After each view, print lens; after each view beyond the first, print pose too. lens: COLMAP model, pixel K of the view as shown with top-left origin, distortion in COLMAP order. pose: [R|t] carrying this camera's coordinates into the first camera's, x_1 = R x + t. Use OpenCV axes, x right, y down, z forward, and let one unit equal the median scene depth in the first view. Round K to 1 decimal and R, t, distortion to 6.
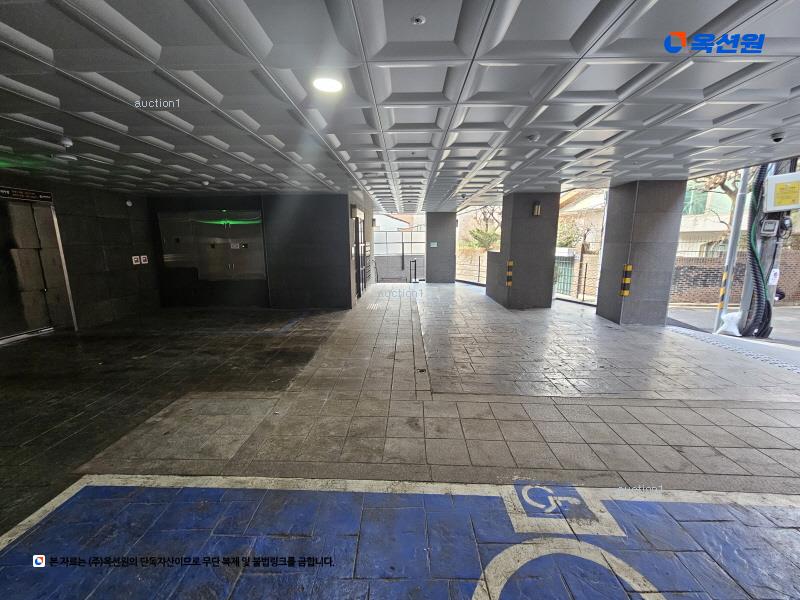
lens RADIAL K [[329.3, 0, 403.9], [0, 329.3, 302.2], [0, 0, 1]] dist [-0.001027, -0.000025]
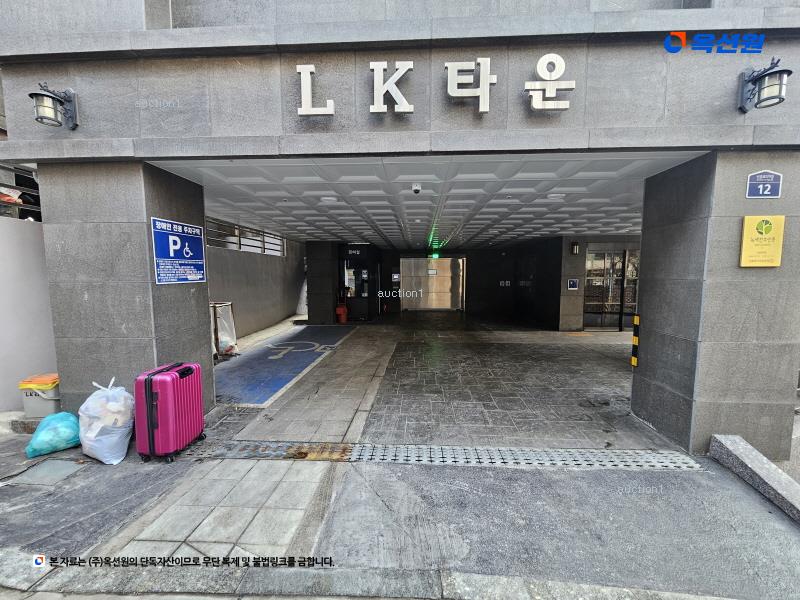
lens RADIAL K [[329.3, 0, 403.9], [0, 329.3, 302.2], [0, 0, 1]] dist [-0.001027, -0.000025]
pose [[-0.015437, 0.090305, -0.995794, 1.274177], [-0.177870, 0.979780, 0.091610, -0.115067], [0.983933, 0.178537, 0.000938, 0.569682]]
